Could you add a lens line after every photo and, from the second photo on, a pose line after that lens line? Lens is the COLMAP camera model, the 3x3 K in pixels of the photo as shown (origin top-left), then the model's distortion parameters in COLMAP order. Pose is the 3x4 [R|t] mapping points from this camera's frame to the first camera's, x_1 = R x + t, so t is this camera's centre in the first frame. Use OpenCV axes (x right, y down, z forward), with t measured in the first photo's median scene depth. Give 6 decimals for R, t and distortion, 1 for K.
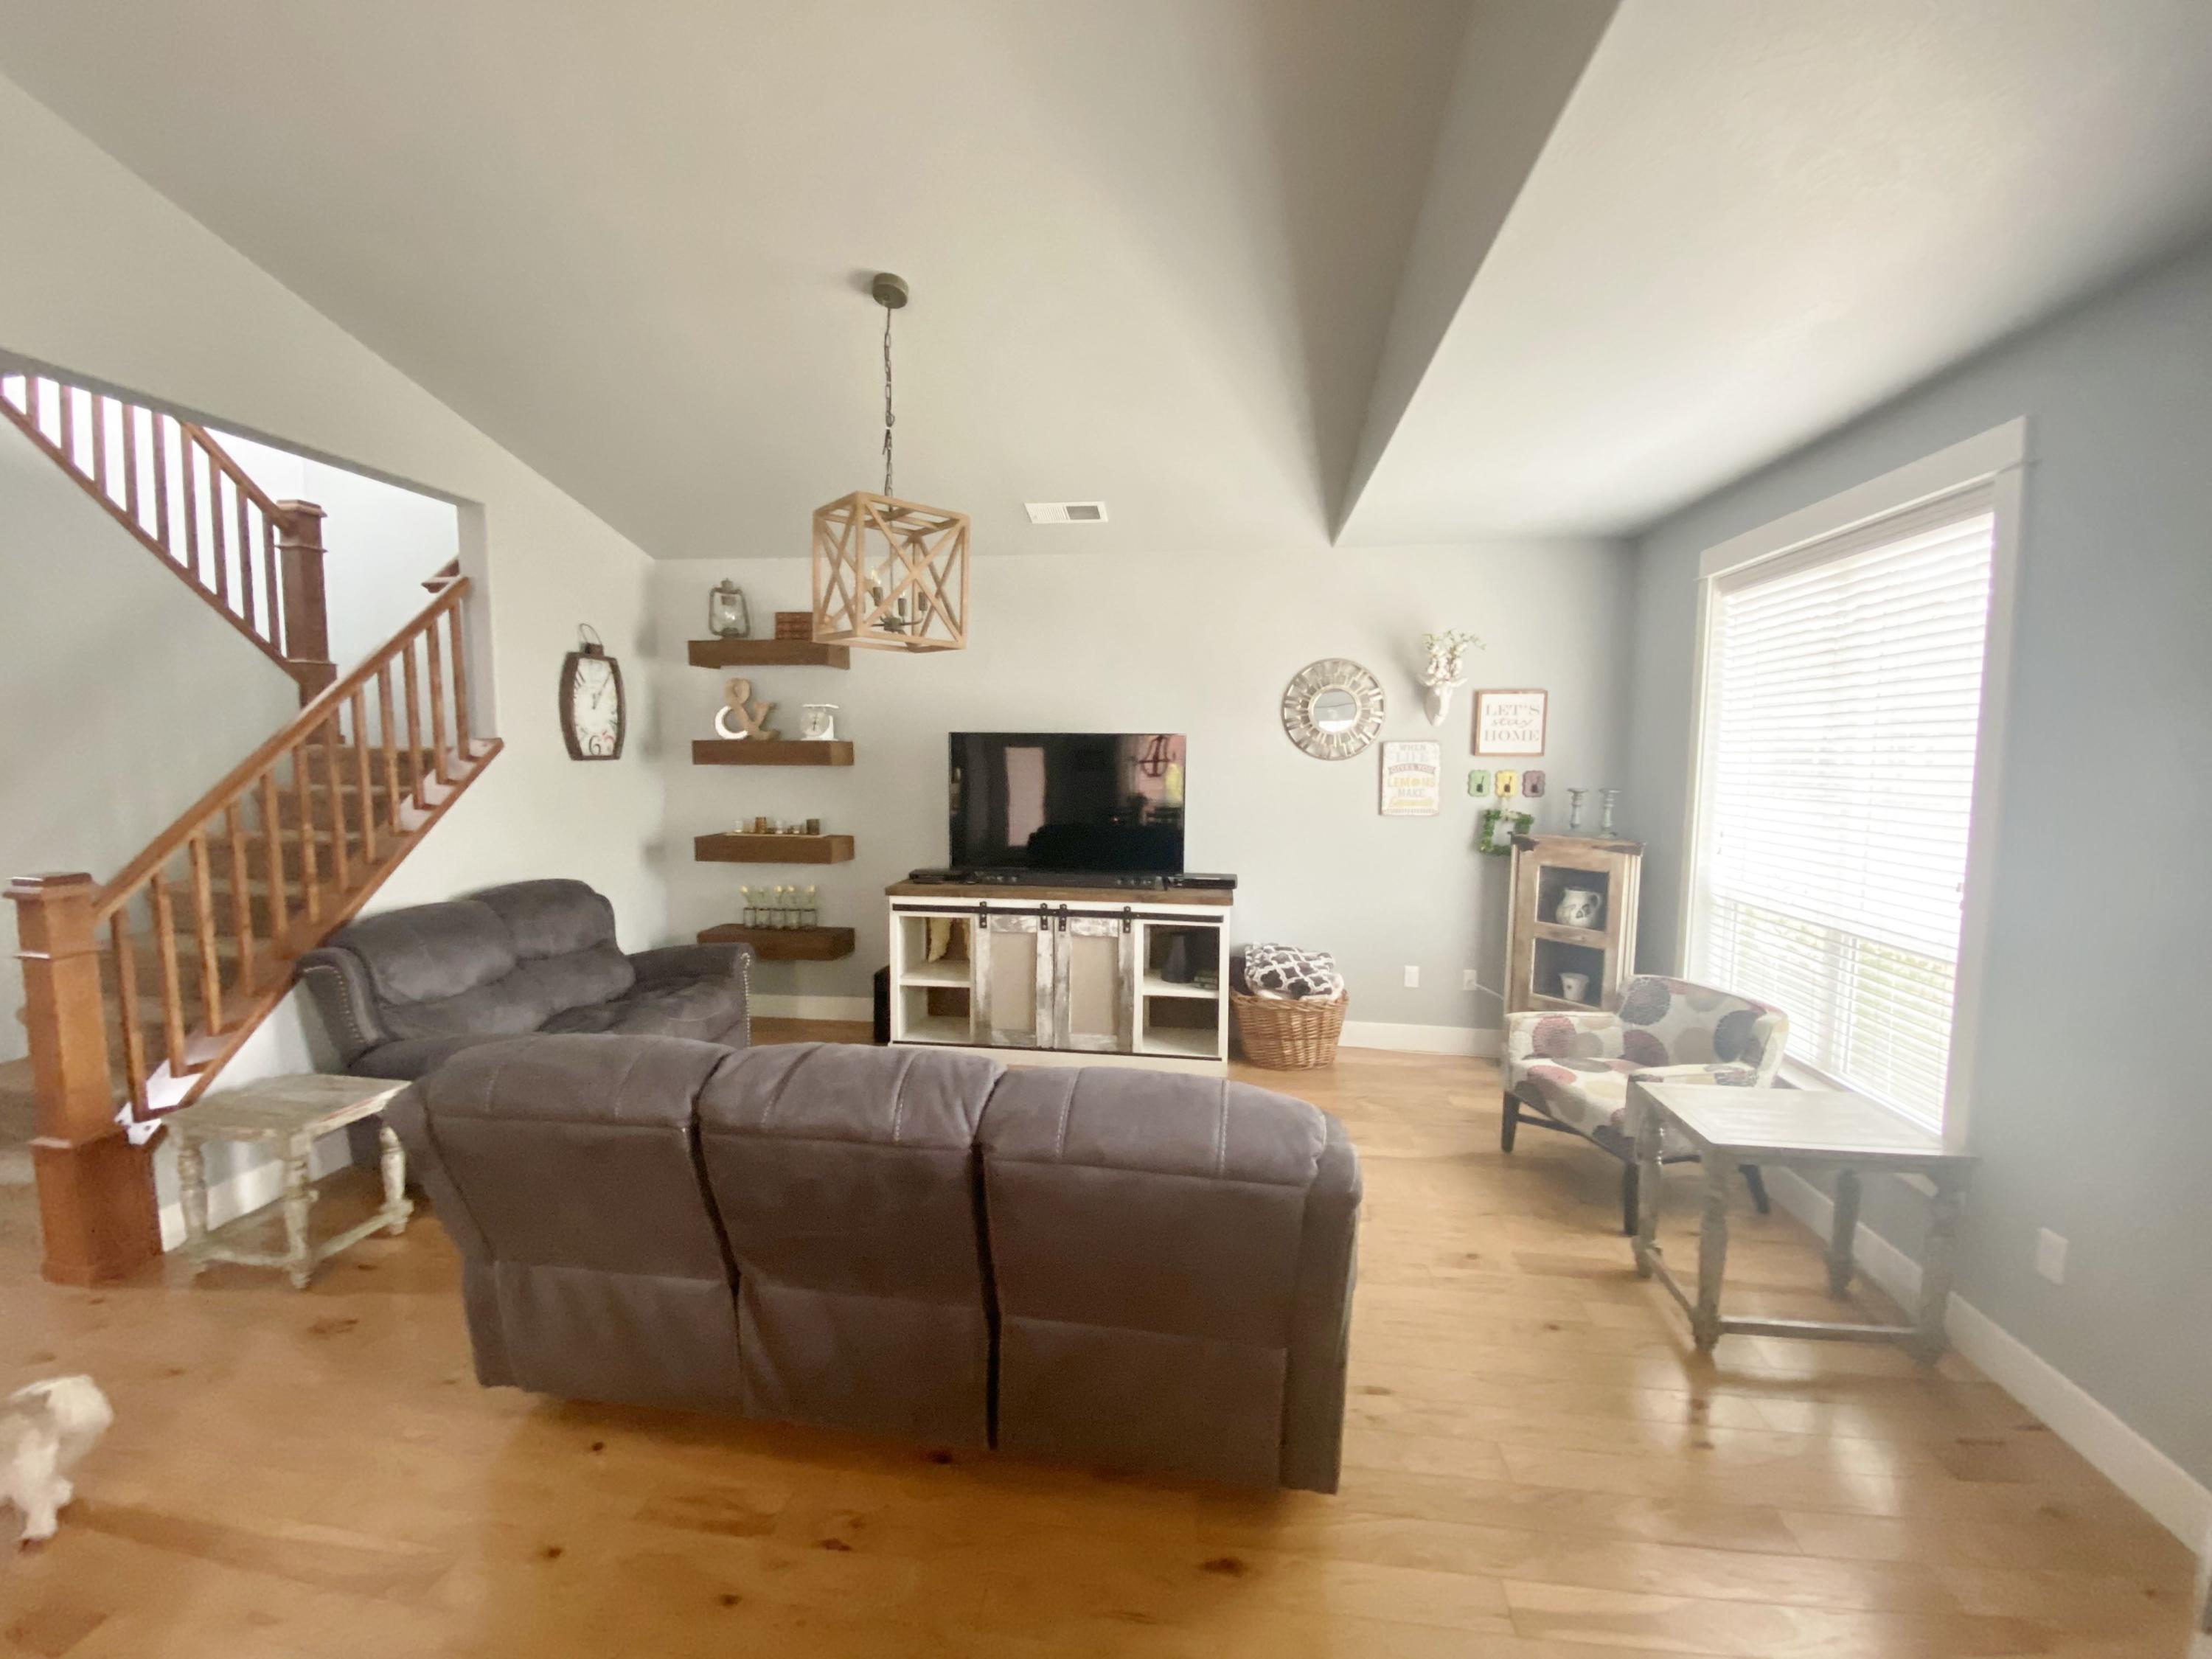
lens RADIAL K [[894.2, 0, 1109.7], [0, 894.2, 829.9], [0, 0, 1]] dist [0.016930, -0.017666]
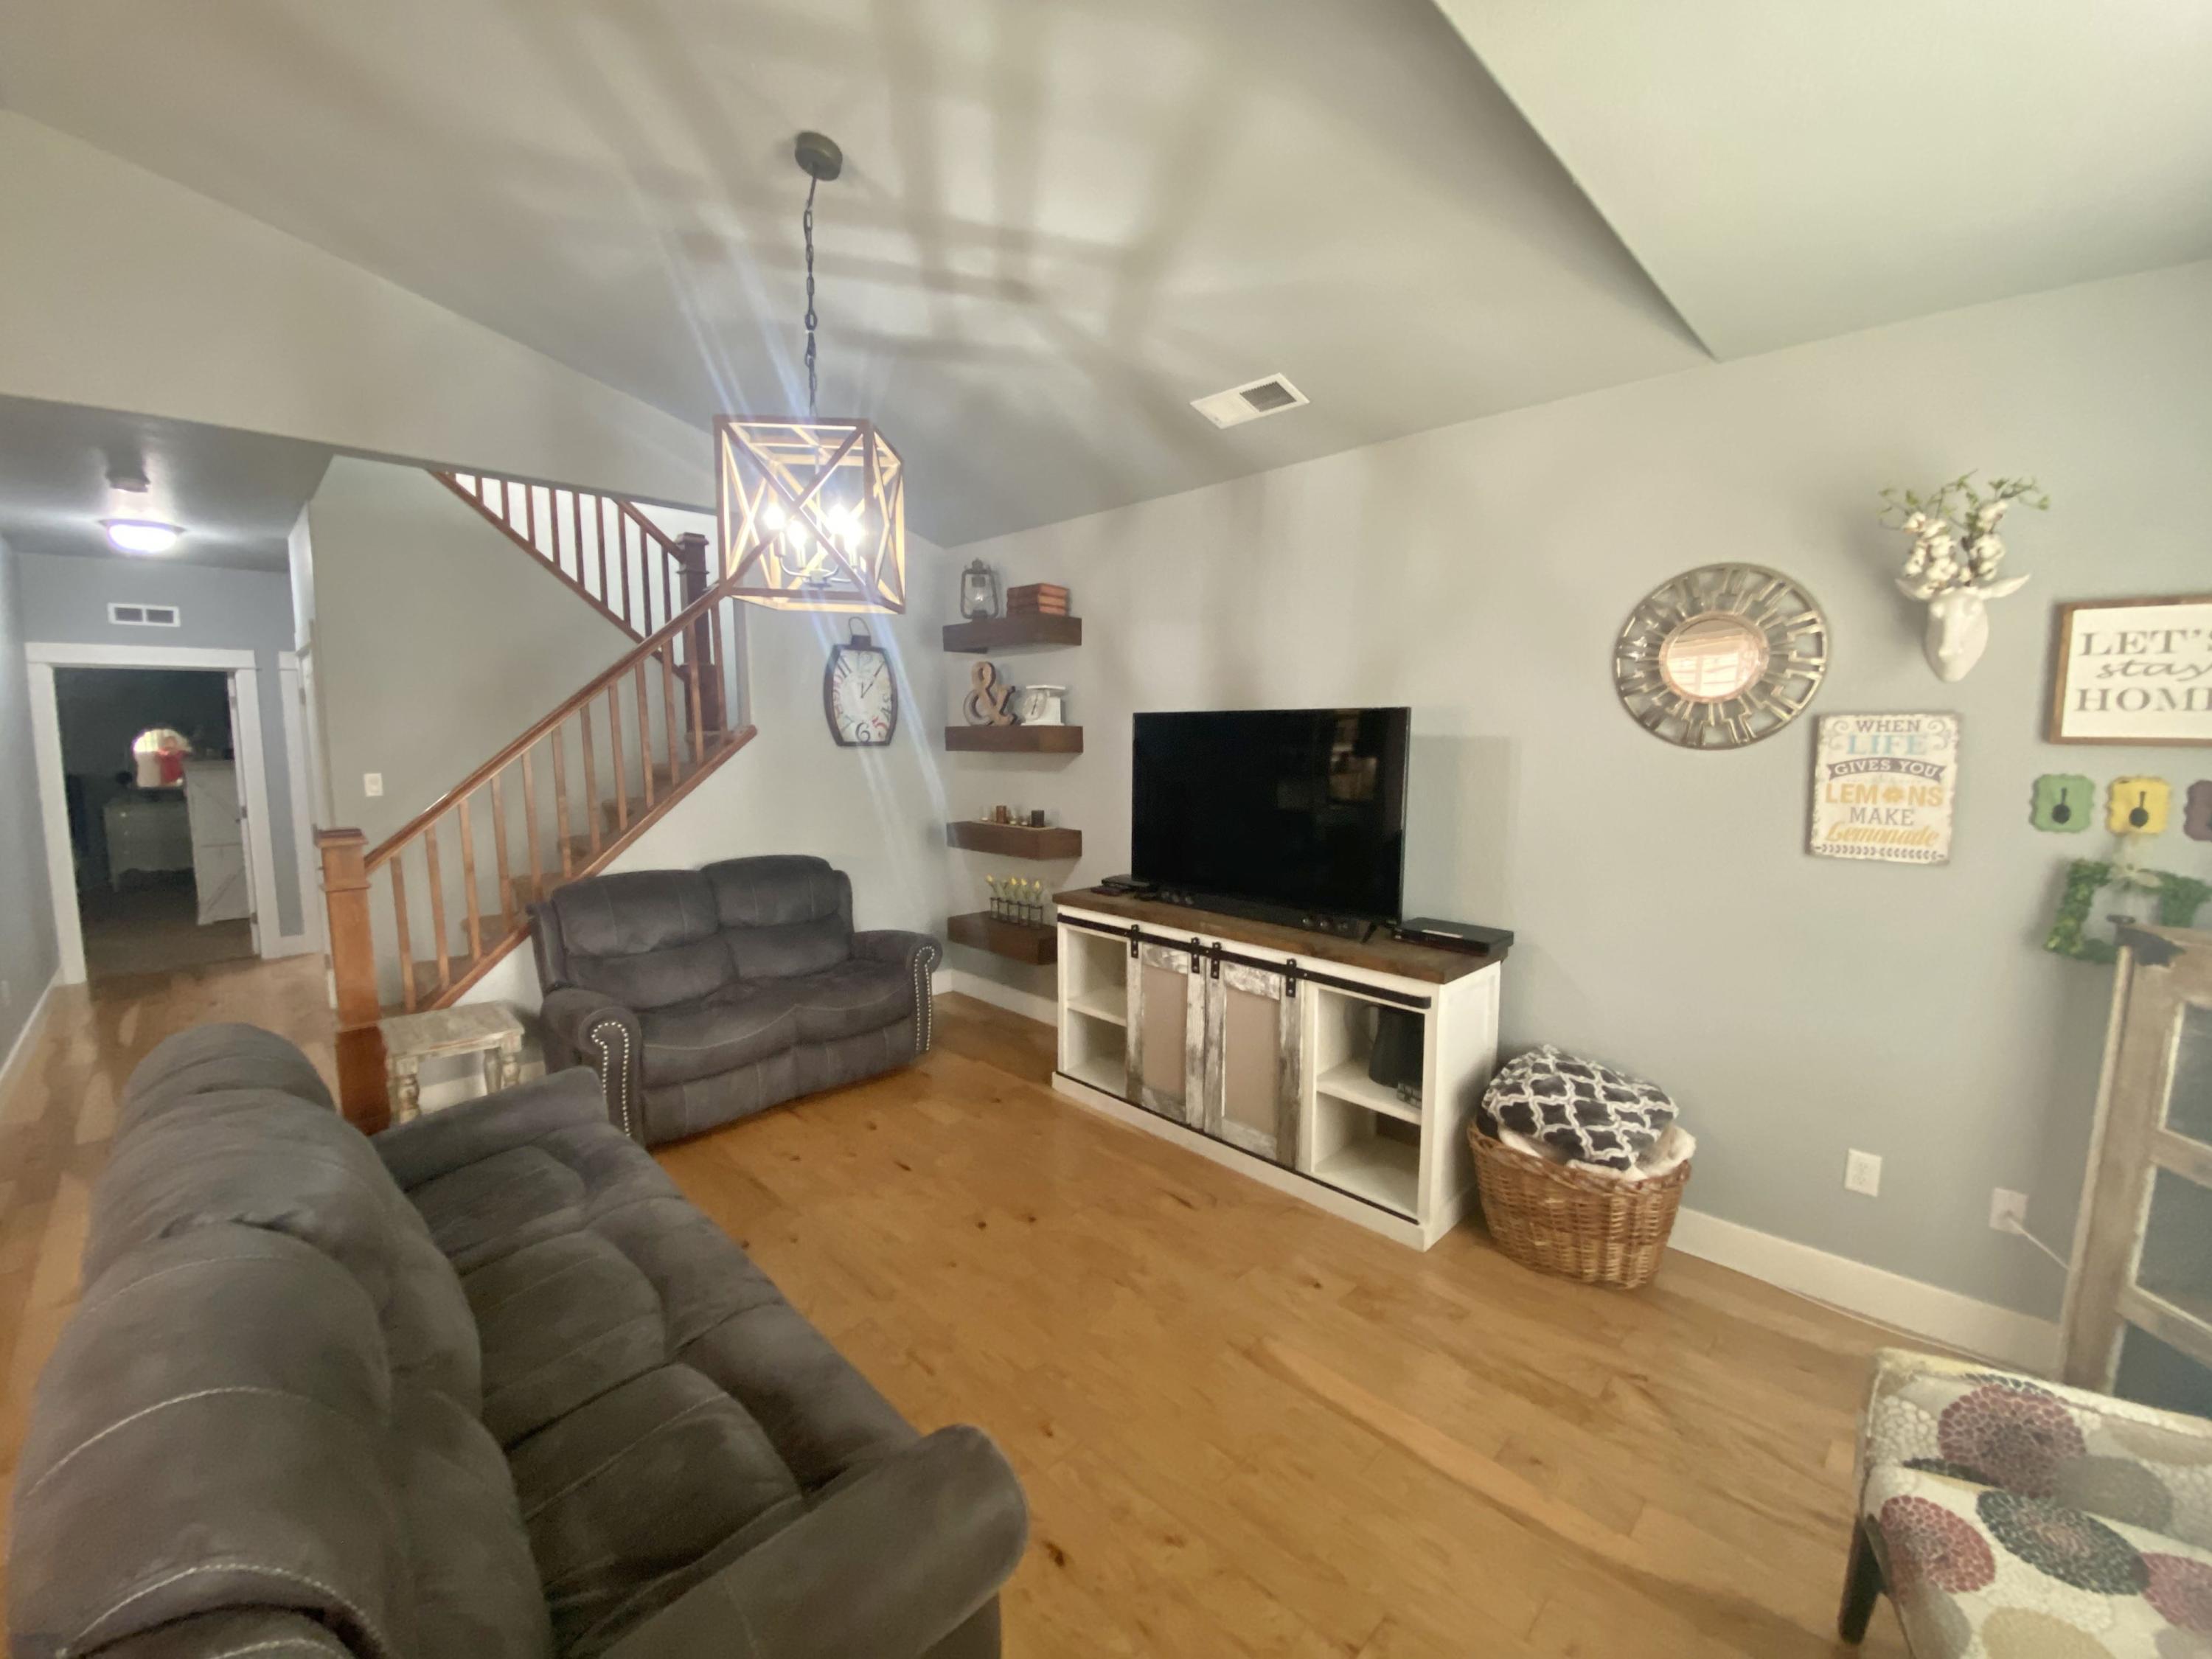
lens RADIAL K [[894.2, 0, 1098.2], [0, 894.2, 828.1], [0, 0, 1]] dist [0.016930, -0.017666]
pose [[0.790169, 0.059380, -0.610006, 0.314192], [-0.052116, 0.998200, 0.029660, -0.027923], [0.610670, 0.008355, 0.791841, 0.350702]]
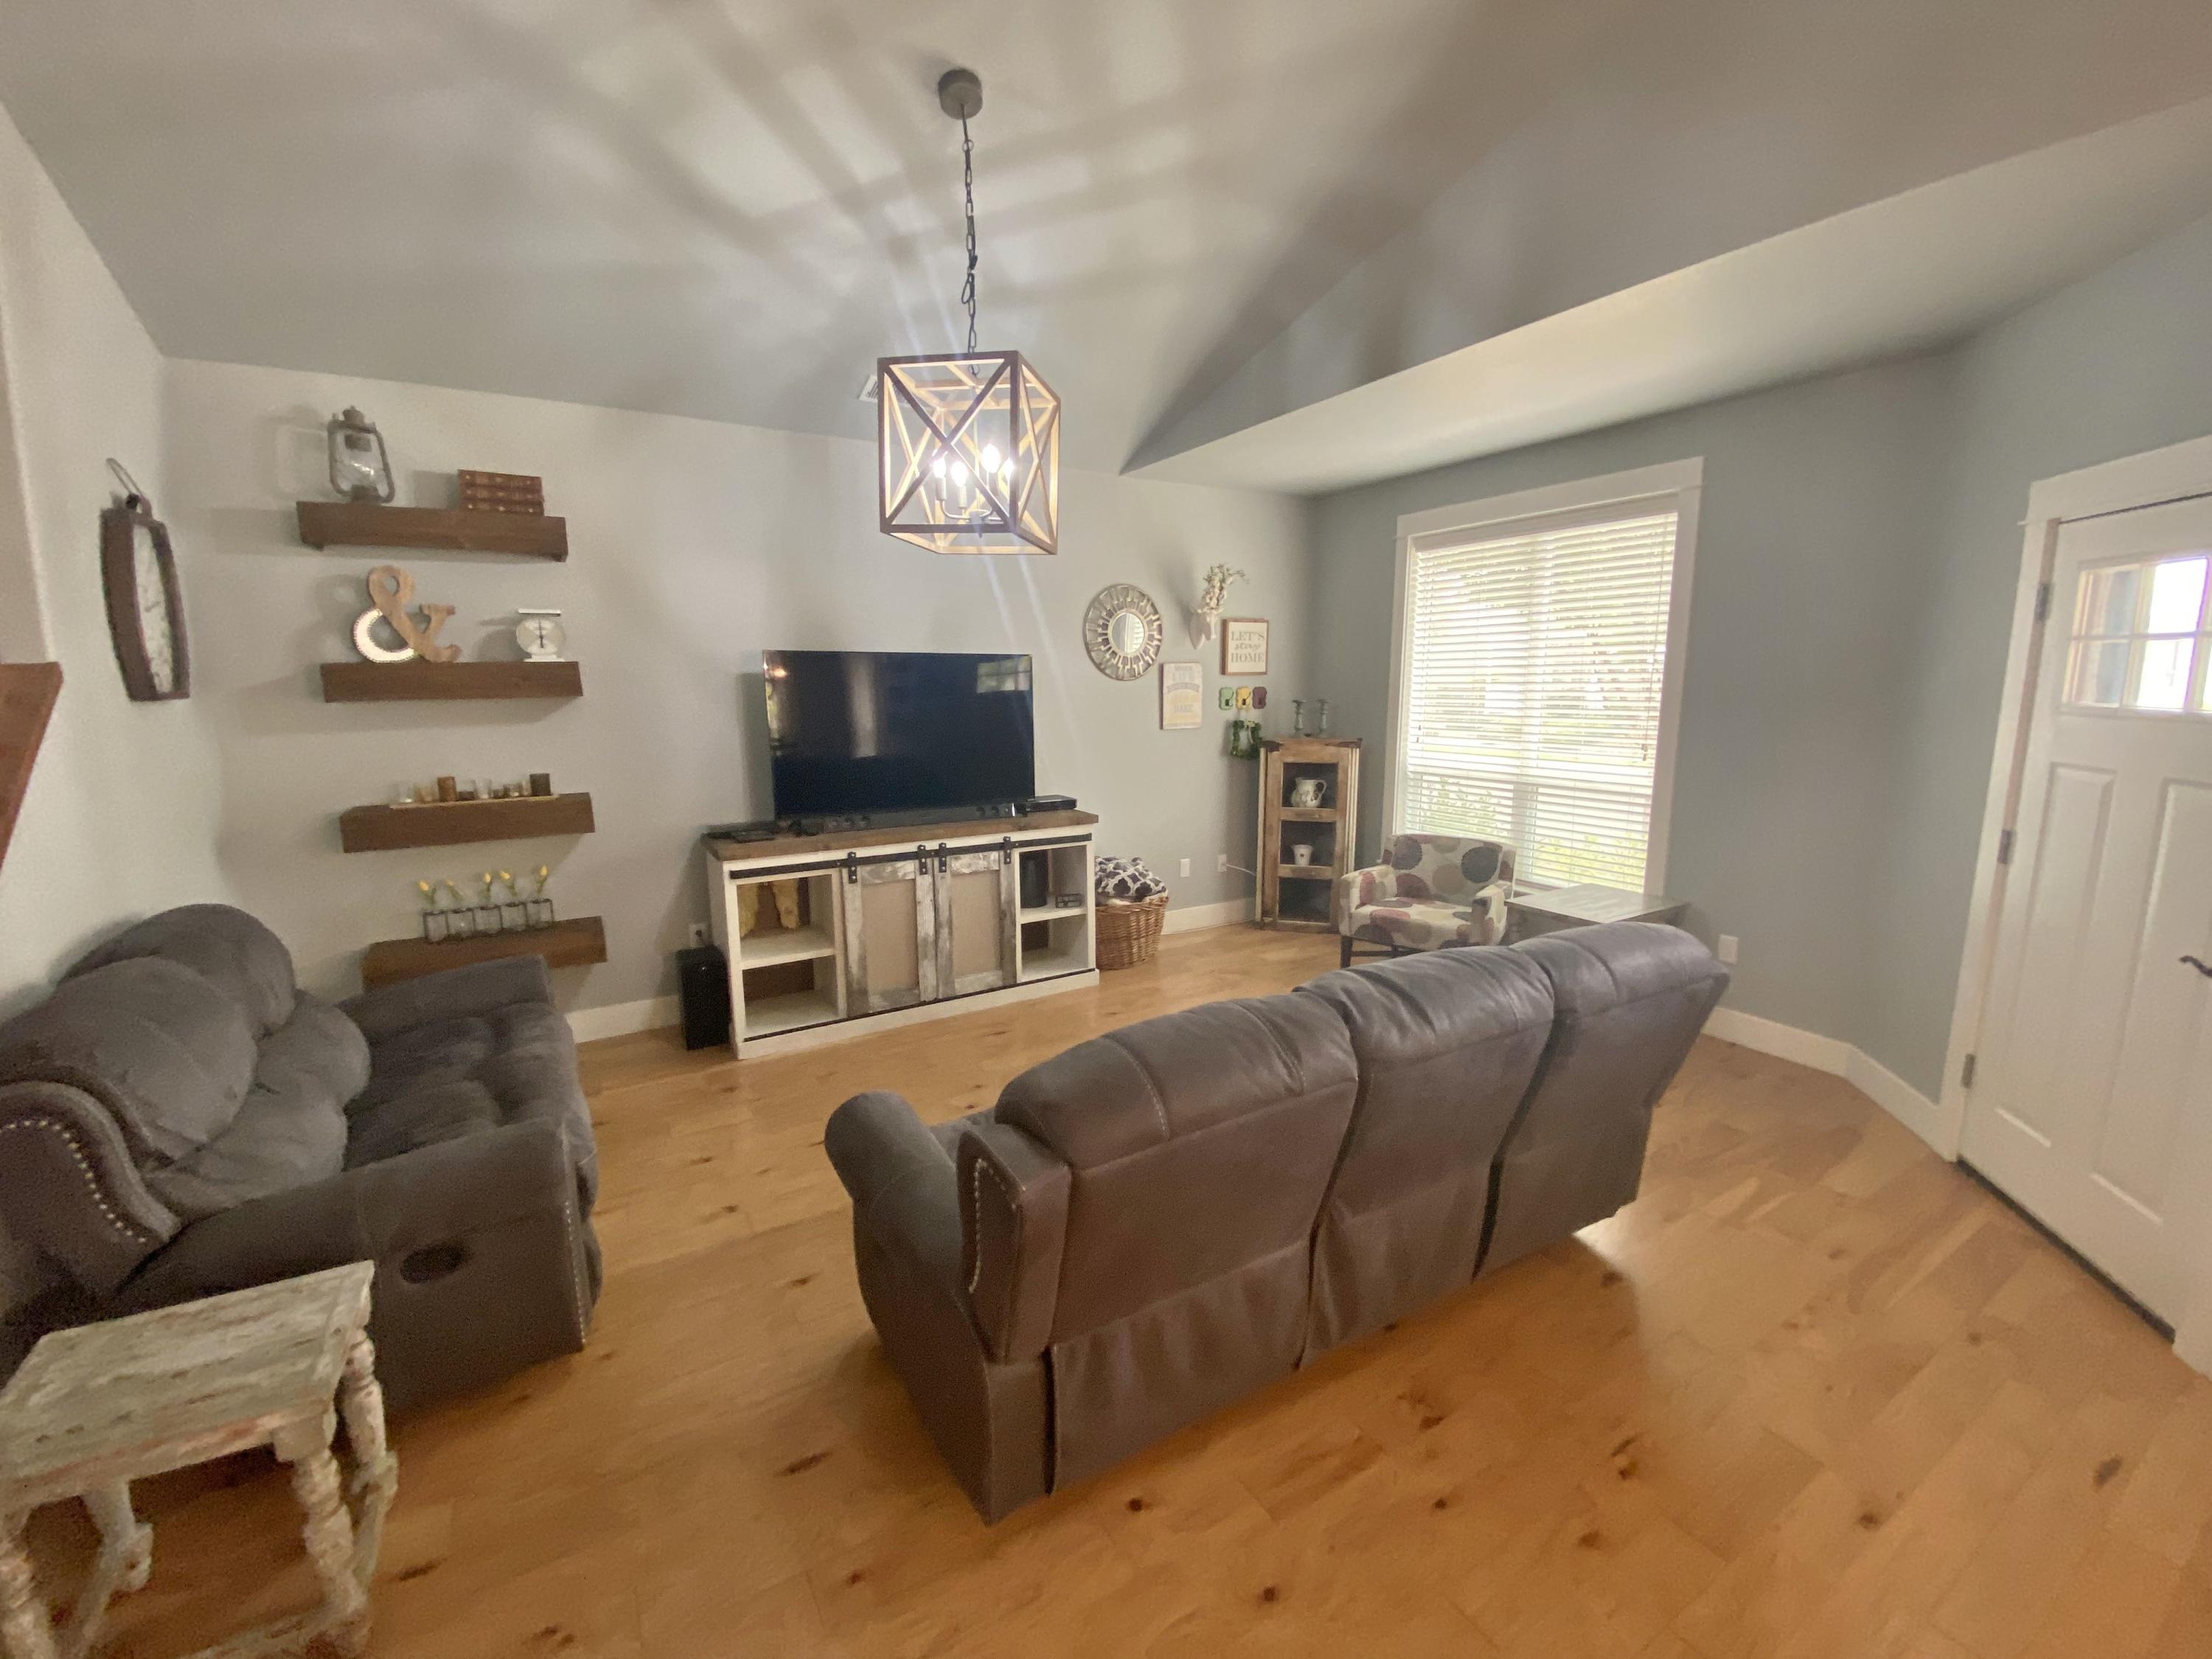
lens RADIAL K [[894.2, 0, 1094.5], [0, 894.2, 831.4], [0, 0, 1]] dist [0.016930, -0.017666]
pose [[0.781302, -0.119147, 0.612675, -0.487513], [0.068165, 0.992028, 0.105994, -0.014991], [-0.620420, -0.041050, 0.783195, 0.183834]]
